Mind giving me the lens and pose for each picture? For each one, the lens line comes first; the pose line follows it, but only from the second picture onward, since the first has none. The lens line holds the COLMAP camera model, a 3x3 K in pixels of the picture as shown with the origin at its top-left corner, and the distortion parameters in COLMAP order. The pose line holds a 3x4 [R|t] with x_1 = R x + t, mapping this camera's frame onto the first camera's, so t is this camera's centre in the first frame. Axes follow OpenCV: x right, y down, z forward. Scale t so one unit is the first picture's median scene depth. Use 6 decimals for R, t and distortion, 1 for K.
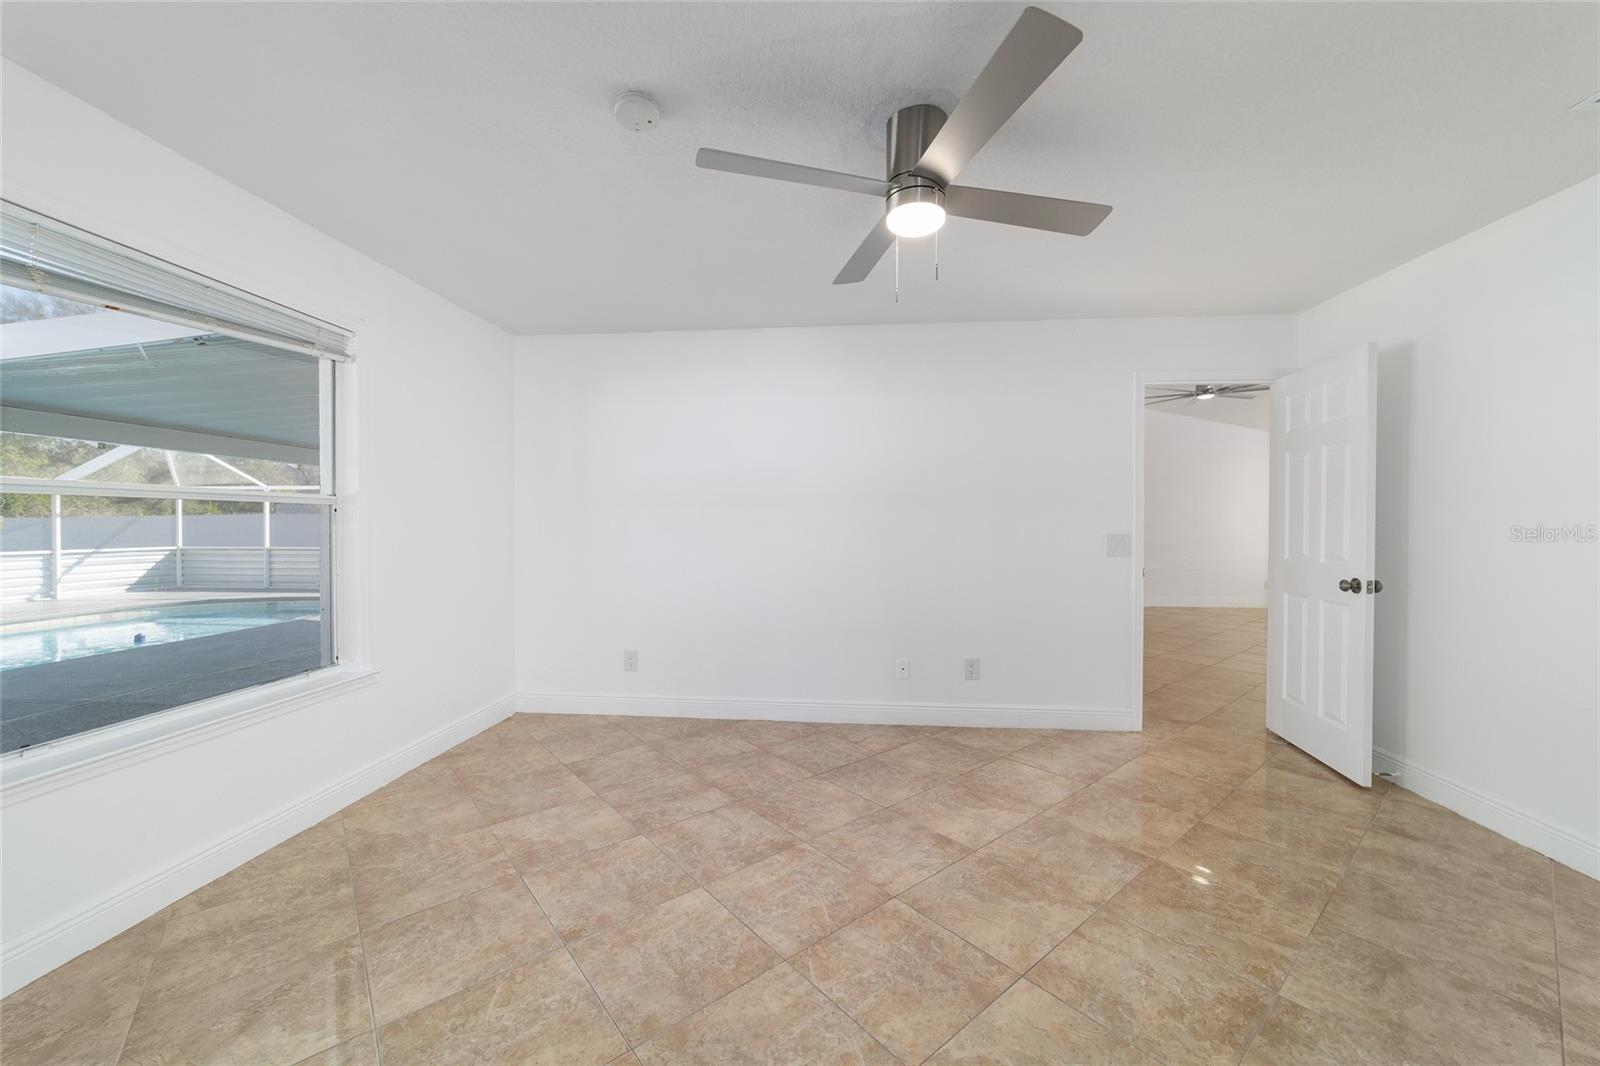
lens RADIAL K [[609.8, 0, 797.3], [0, 609.8, 526.2], [0, 0, 1]] dist [-0.016173, 0.006788]
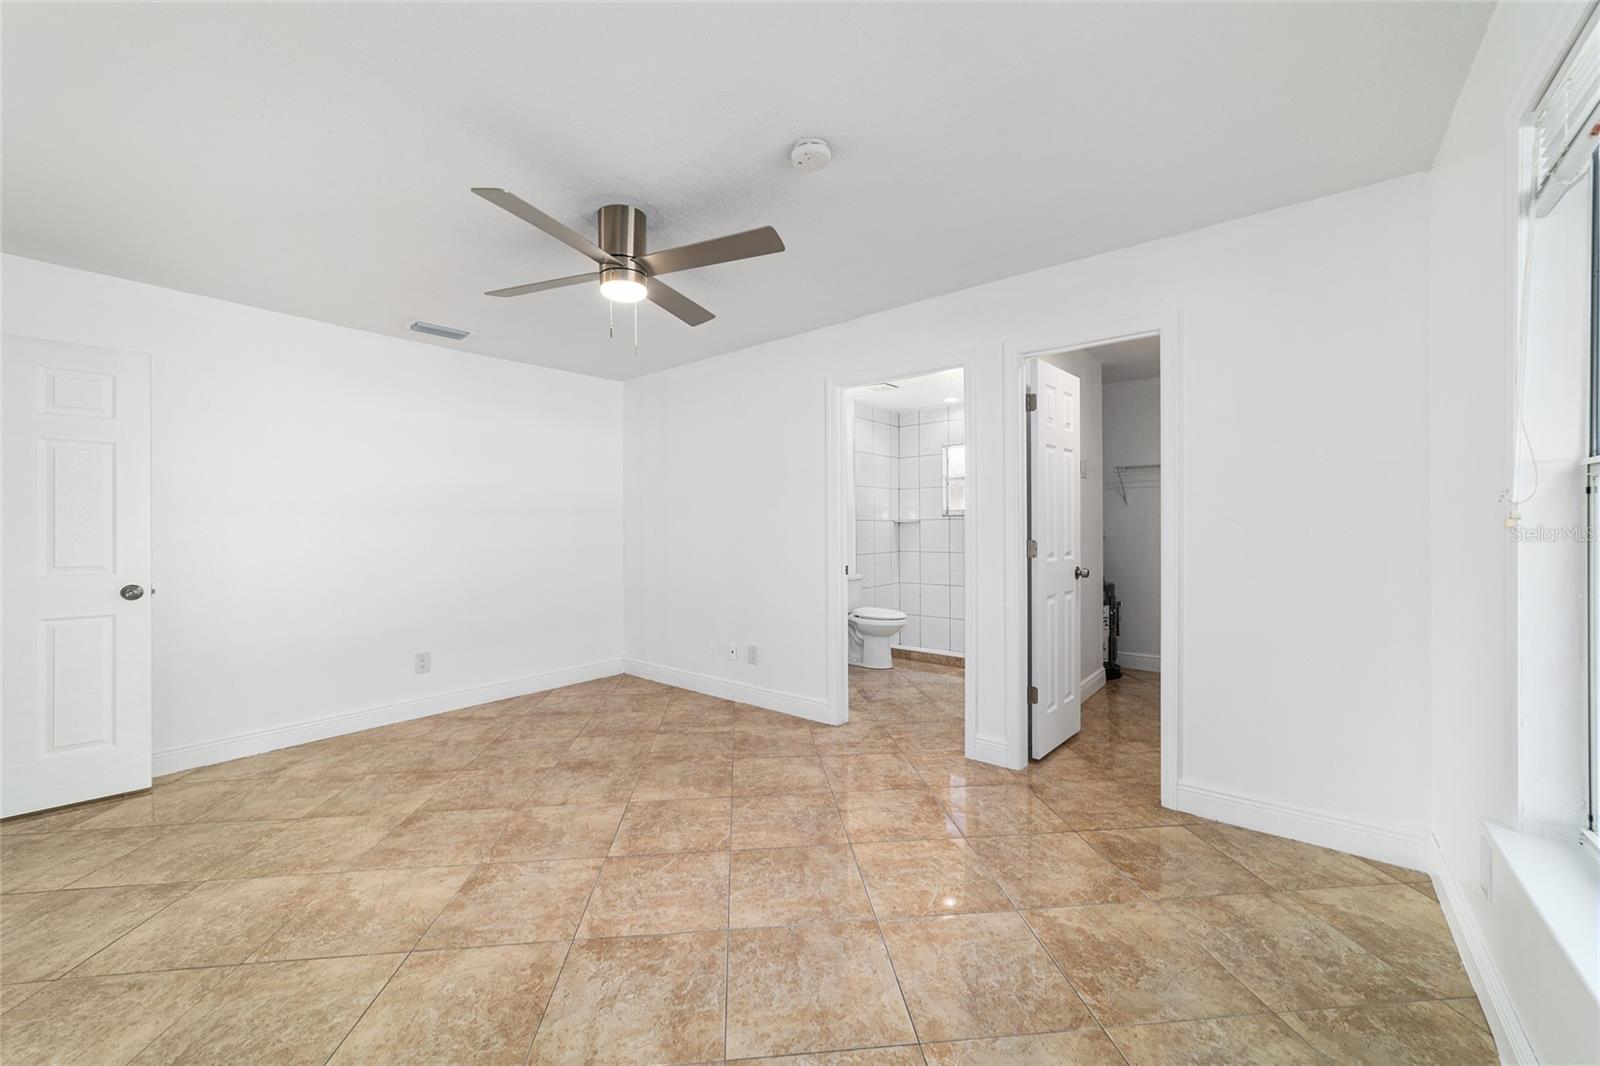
lens RADIAL K [[609.8, 0, 801.6], [0, 609.8, 531.1], [0, 0, 1]] dist [-0.016173, 0.006788]
pose [[-0.832145, 0.002353, 0.554553, -0.743594], [0.008842, 0.999920, 0.009026, -0.002024], [-0.554487, 0.012414, -0.832100, 1.673094]]
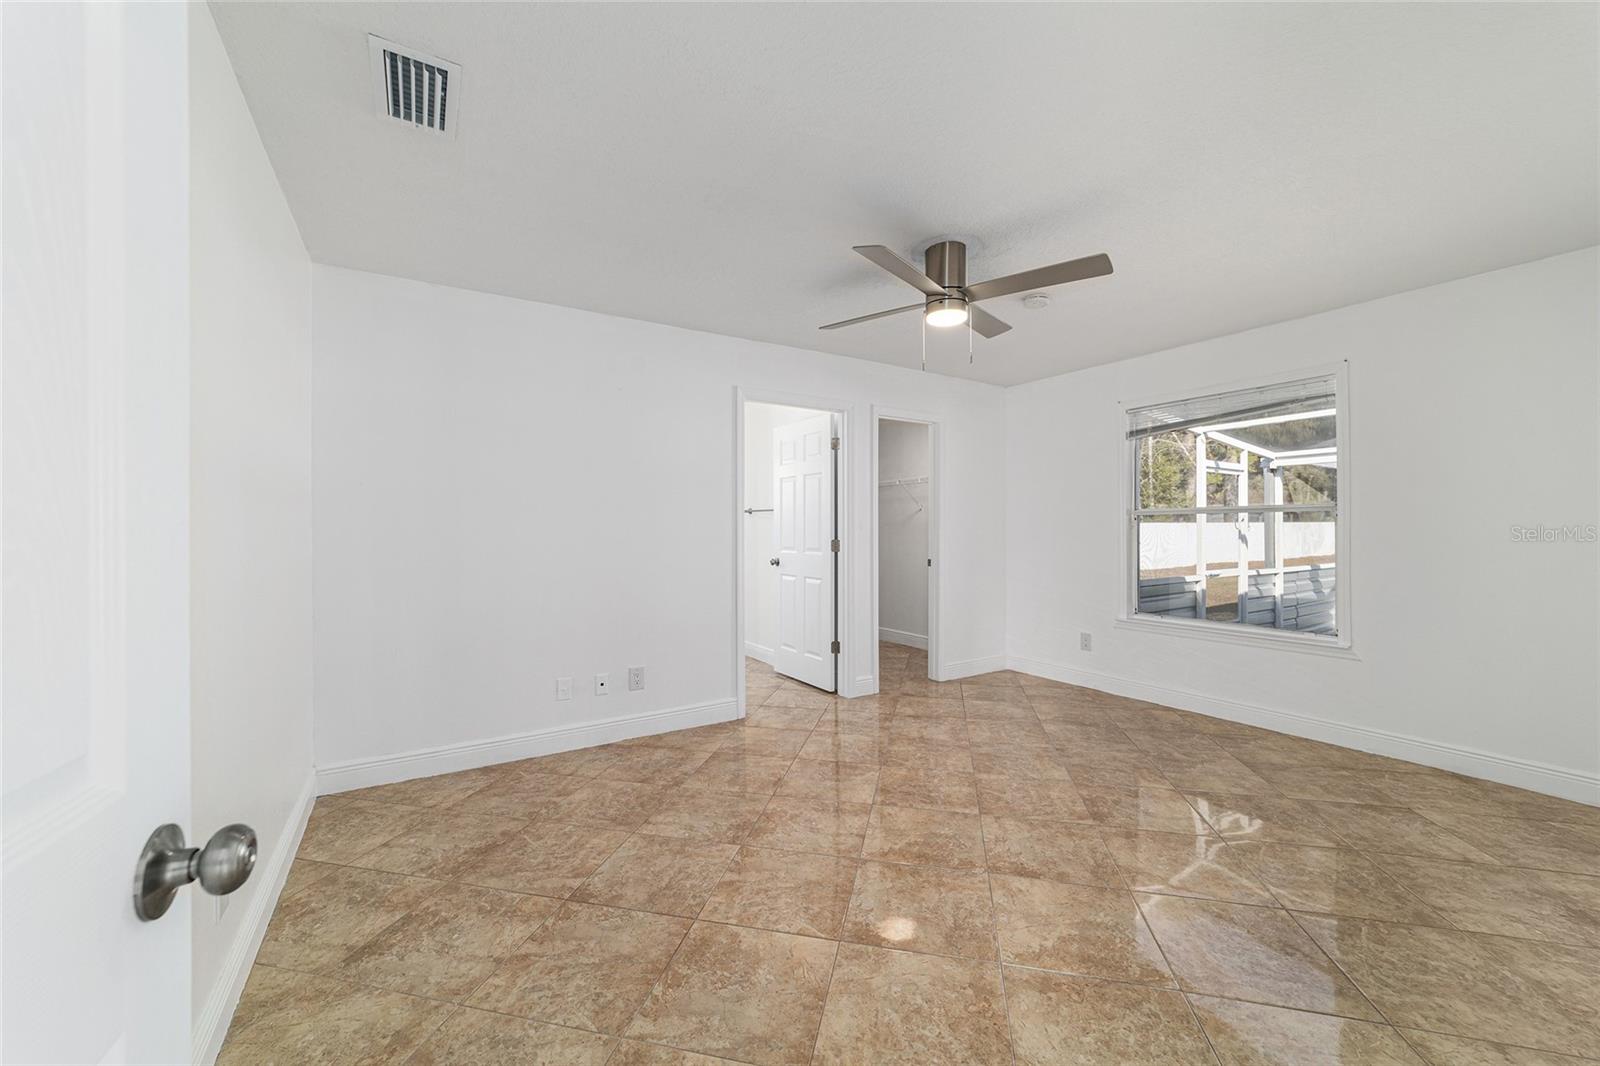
lens RADIAL K [[609.8, 0, 797.2], [0, 609.8, 531.7], [0, 0, 1]] dist [-0.016173, 0.006788]
pose [[-0.791844, 0.005130, -0.610702, 1.216638], [0.001759, 0.999980, 0.006120, -0.000872], [0.610721, 0.003772, -0.791837, 1.727388]]
